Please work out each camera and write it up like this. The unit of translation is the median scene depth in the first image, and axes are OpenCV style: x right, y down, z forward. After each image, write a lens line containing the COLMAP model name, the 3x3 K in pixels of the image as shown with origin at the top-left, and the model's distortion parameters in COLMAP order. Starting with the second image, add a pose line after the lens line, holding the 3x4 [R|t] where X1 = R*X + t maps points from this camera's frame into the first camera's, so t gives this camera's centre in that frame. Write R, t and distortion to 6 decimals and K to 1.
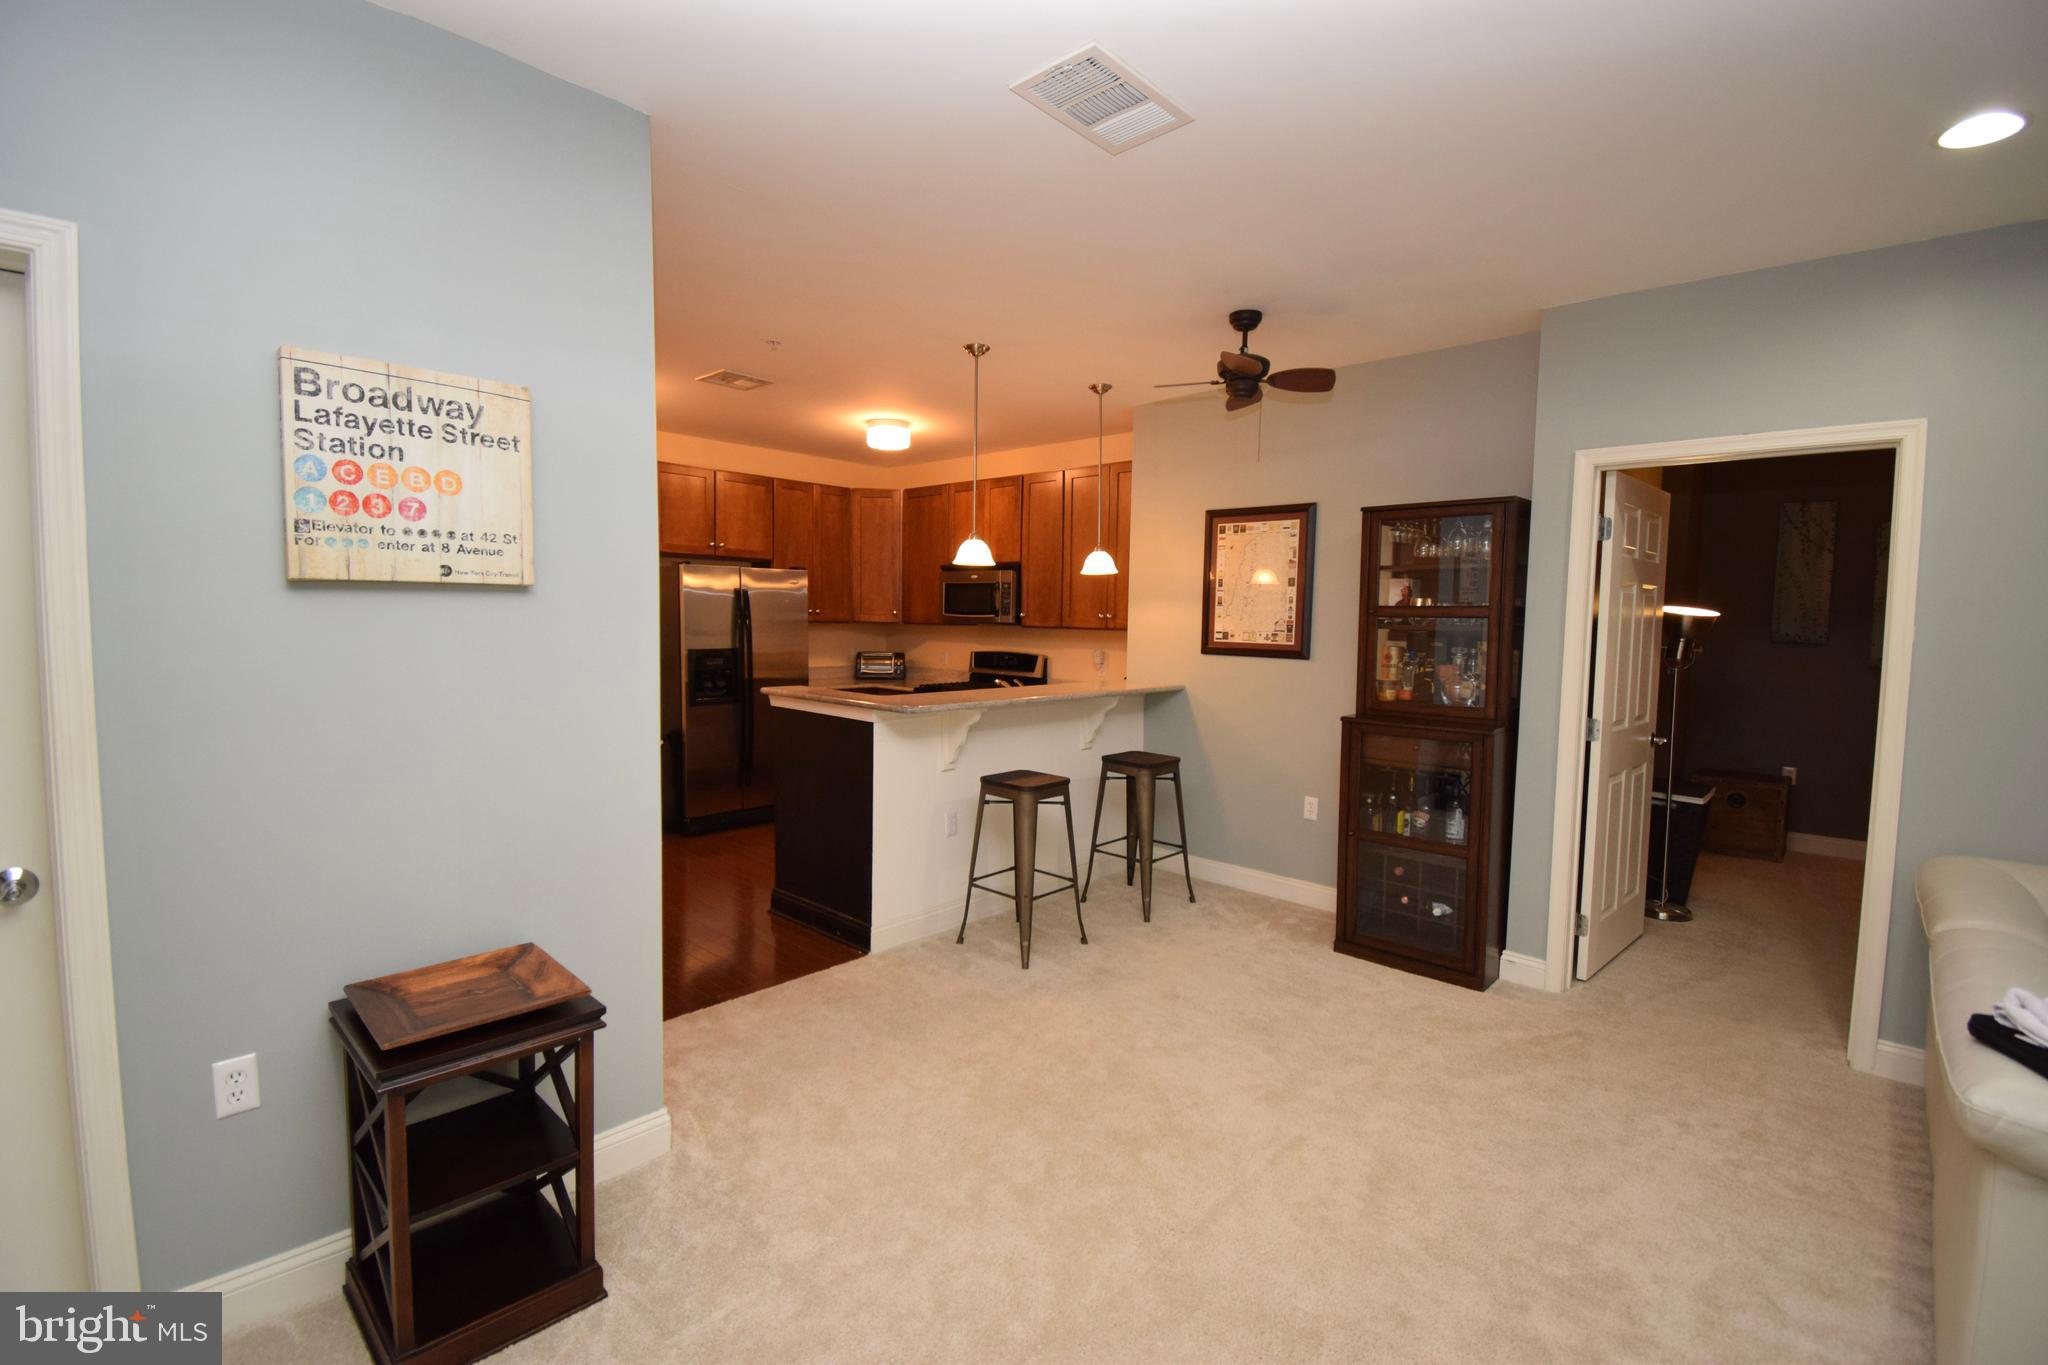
lens RADIAL K [[897.3, 0, 1023.2], [0, 897.3, 689.2], [0, 0, 1]] dist [-0.025240, -0.007573]
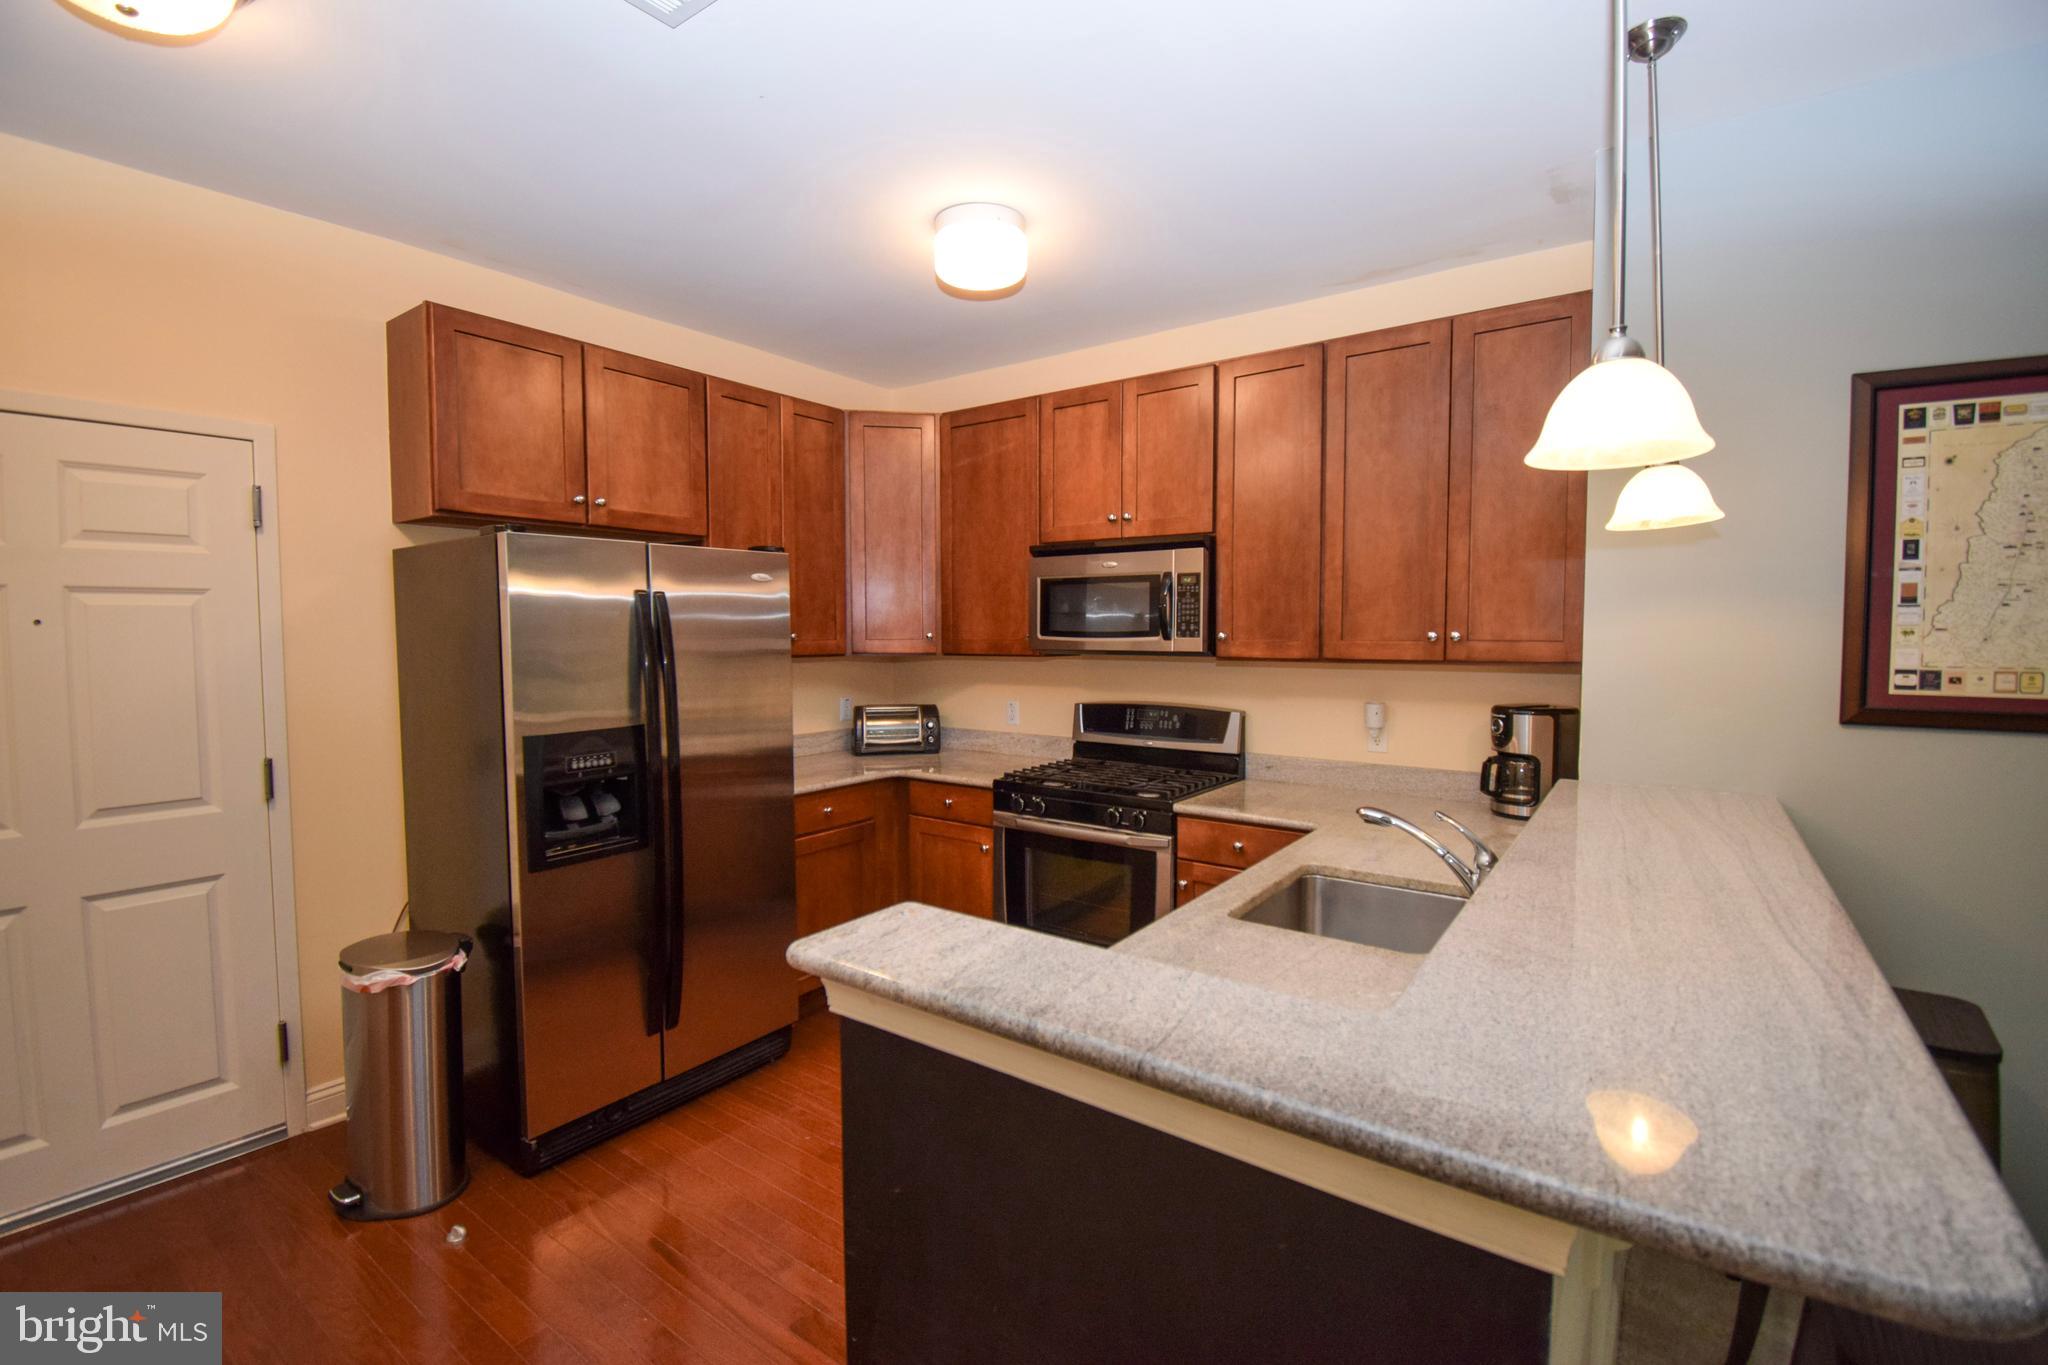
lens RADIAL K [[897.3, 0, 1026.7], [0, 897.3, 684.4], [0, 0, 1]] dist [-0.025240, -0.007573]
pose [[0.992035, -0.029409, 0.122478, -0.227909], [0.032247, 0.999254, -0.021249, -0.062342], [-0.121761, 0.025029, 0.992244, 0.662749]]
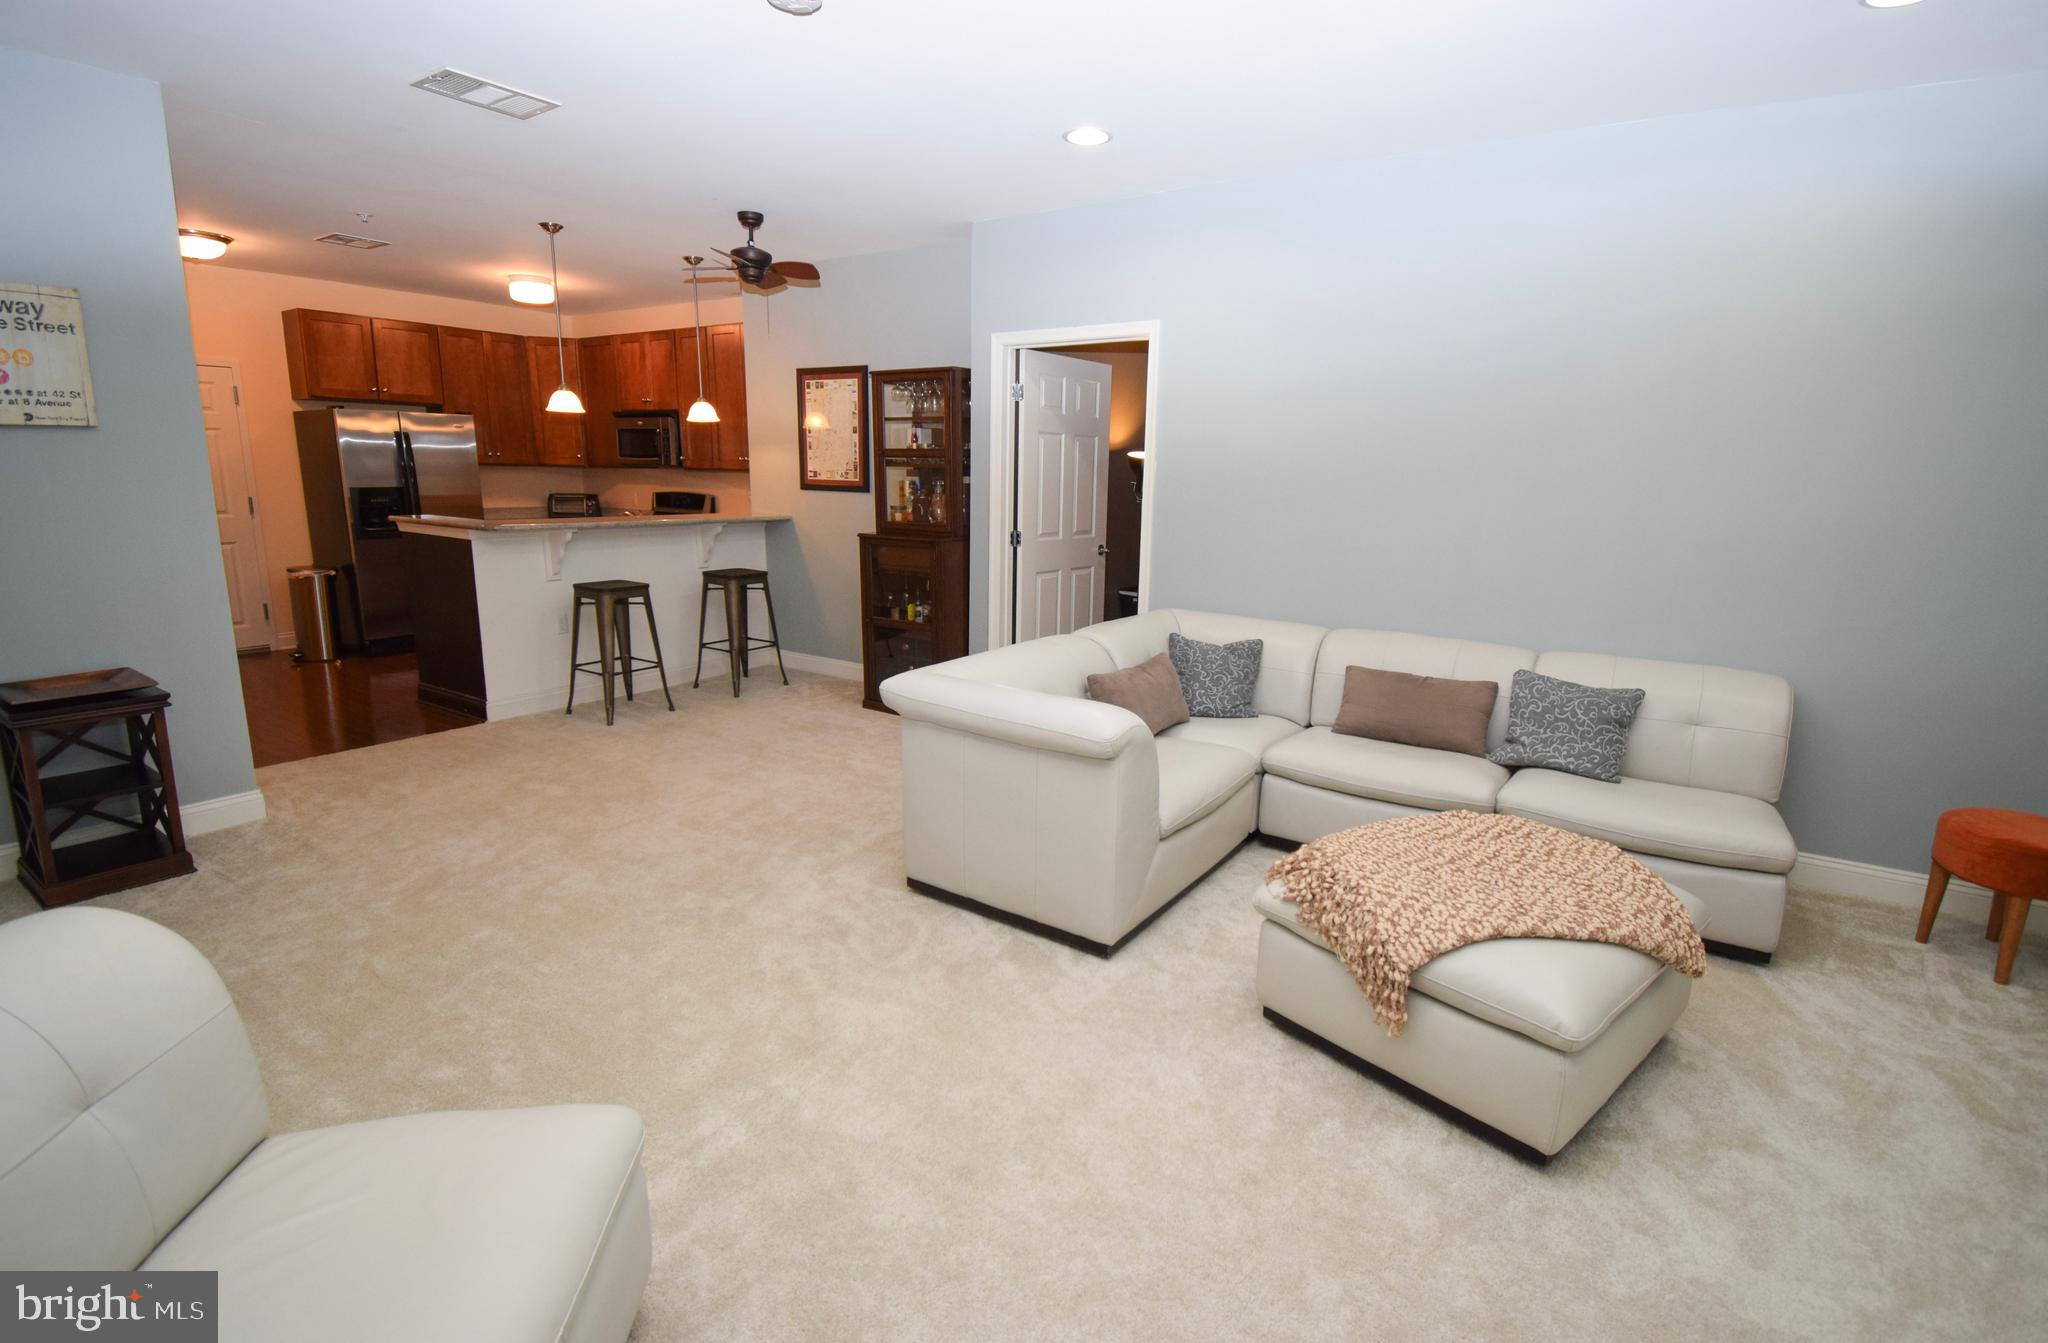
lens RADIAL K [[897.3, 0, 1031.6], [0, 897.3, 679.2], [0, 0, 1]] dist [-0.025240, -0.007573]
pose [[0.980382, -0.034471, 0.194068, 0.269229], [0.005237, 0.988796, 0.149181, 0.037191], [-0.197036, -0.145238, 0.969579, -0.296150]]
